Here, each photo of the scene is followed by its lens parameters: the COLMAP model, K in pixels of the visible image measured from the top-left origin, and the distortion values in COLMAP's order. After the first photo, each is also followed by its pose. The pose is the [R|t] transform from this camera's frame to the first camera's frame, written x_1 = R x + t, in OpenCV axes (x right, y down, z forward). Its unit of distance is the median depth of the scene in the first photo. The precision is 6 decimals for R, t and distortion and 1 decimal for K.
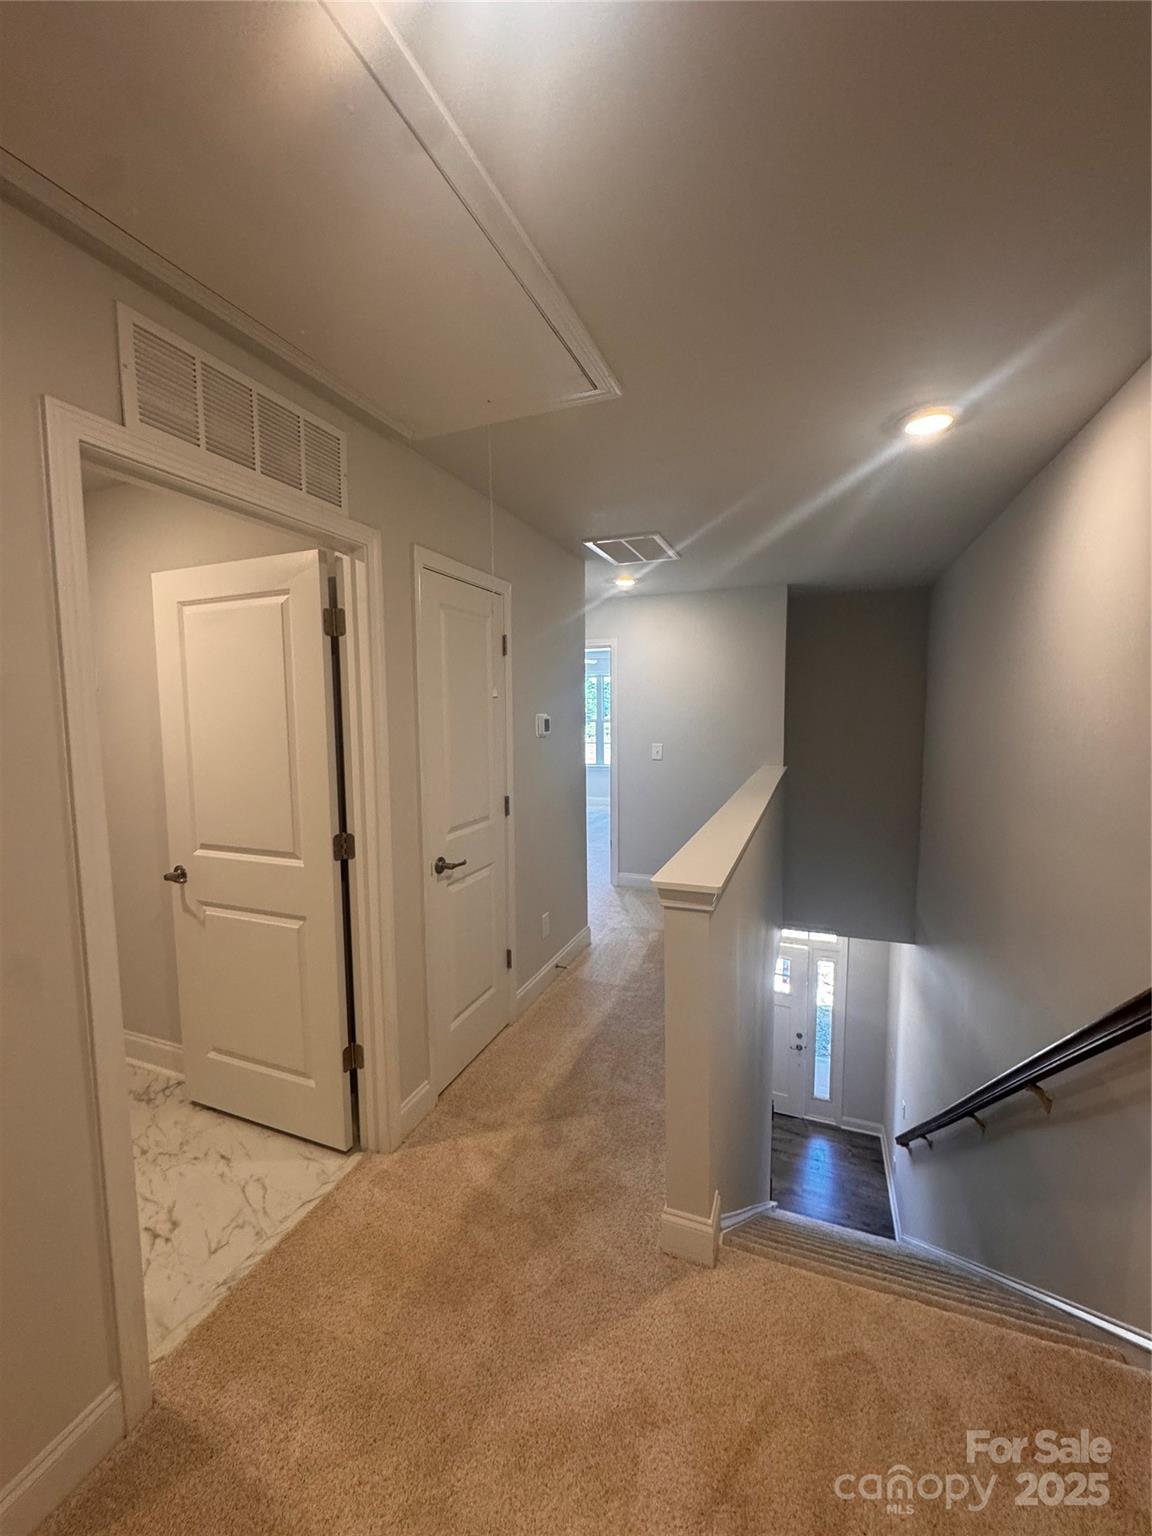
lens RADIAL K [[612.5, 0, 574.4], [0, 612.5, 767.5], [0, 0, 1]] dist [-0.003959, 0.000090]
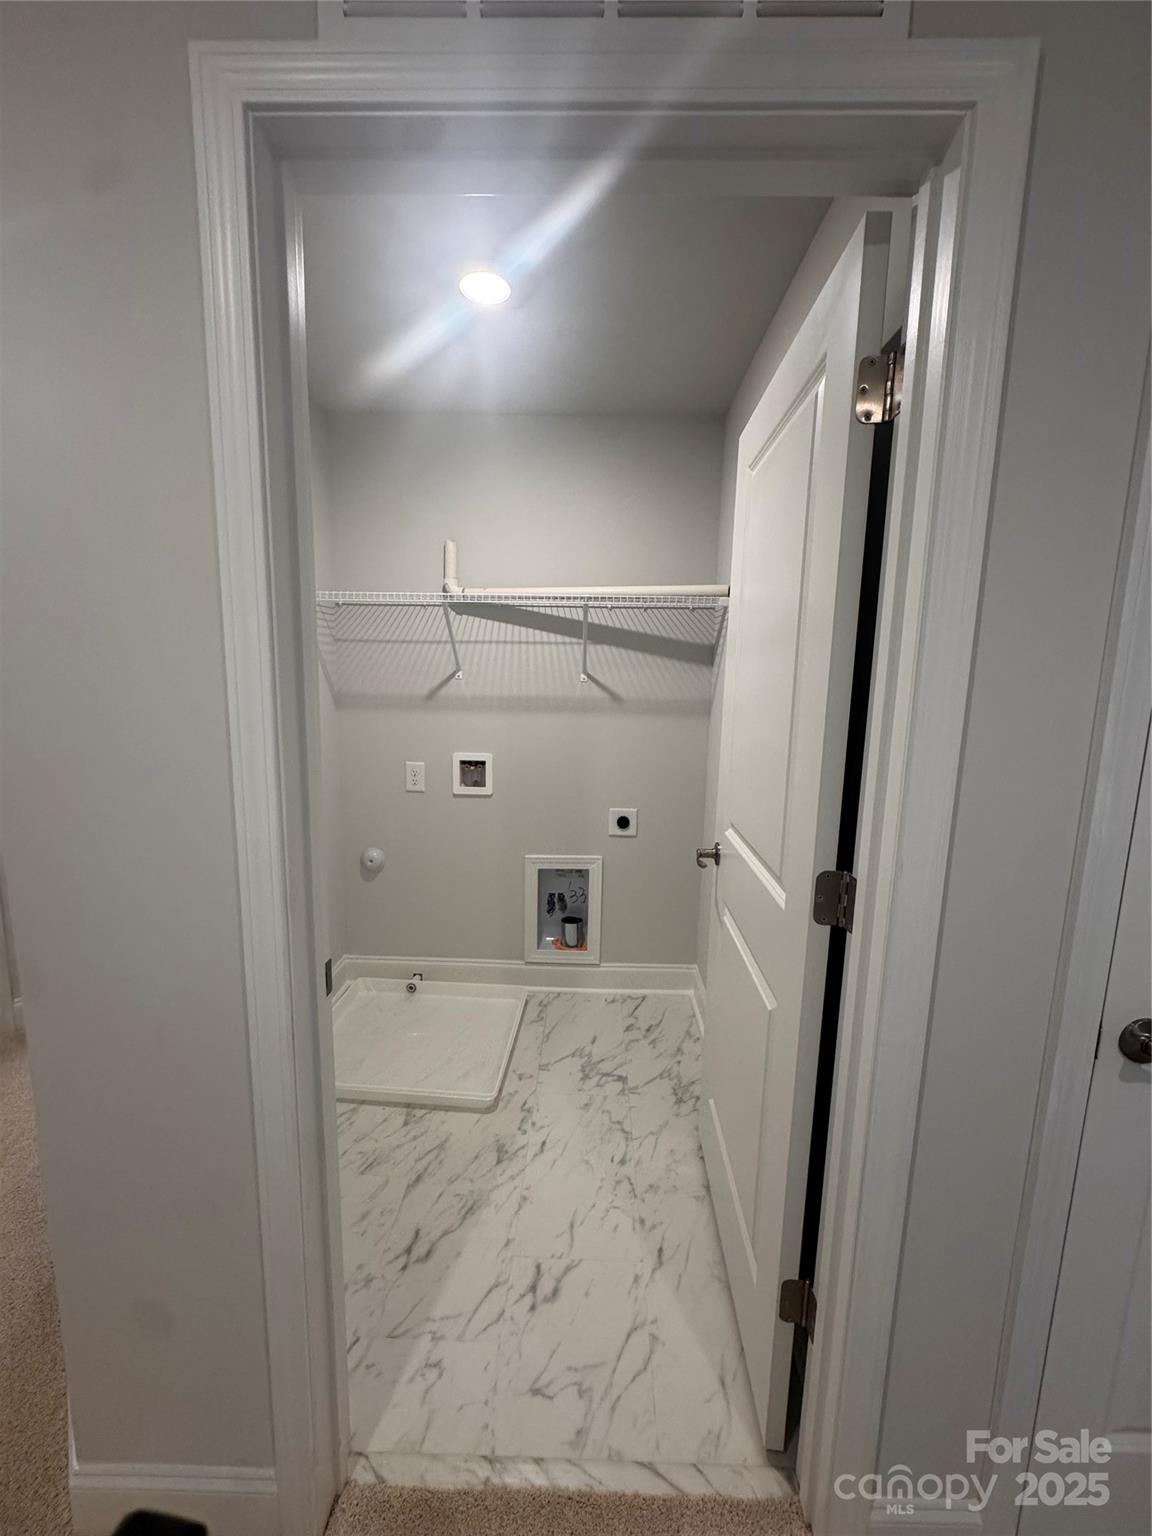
lens RADIAL K [[612.5, 0, 562.2], [0, 612.5, 770.7], [0, 0, 1]] dist [-0.003959, 0.000090]
pose [[0.337183, 0.156354, -0.928365, -0.033869], [-0.105831, 0.986157, 0.127650, -0.004662], [0.935472, 0.055208, 0.349062, 0.650938]]
